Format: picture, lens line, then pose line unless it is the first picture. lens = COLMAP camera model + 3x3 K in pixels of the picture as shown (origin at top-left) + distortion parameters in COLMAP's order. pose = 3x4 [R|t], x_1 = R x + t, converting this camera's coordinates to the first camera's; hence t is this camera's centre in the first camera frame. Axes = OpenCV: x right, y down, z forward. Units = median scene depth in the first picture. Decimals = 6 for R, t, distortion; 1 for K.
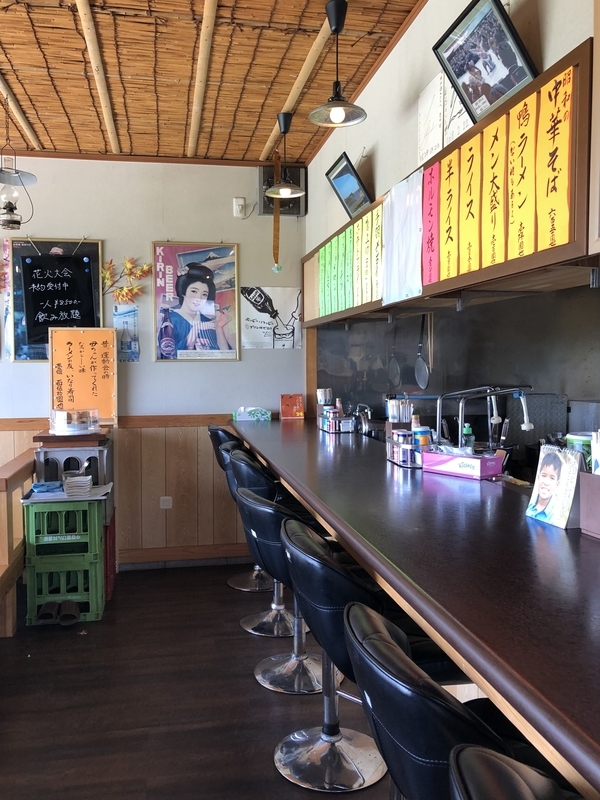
lens RADIAL K [[766.7, 0, 344.4], [0, 766.7, 399.2], [0, 0, 1]] dist [0.004560, -0.000123]
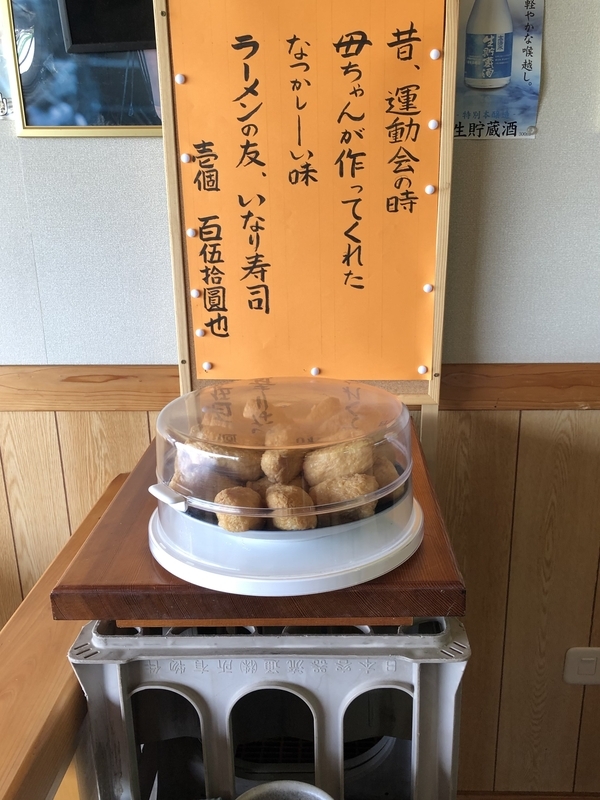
lens RADIAL K [[766.7, 0, 344.4], [0, 766.7, 399.2], [0, 0, 1]] dist [0.004560, -0.000123]
pose [[0.973863, 0.063790, -0.217994, -0.276974], [-0.006642, 0.967340, 0.253394, -0.030743], [0.227038, -0.245323, 0.942481, 0.775745]]
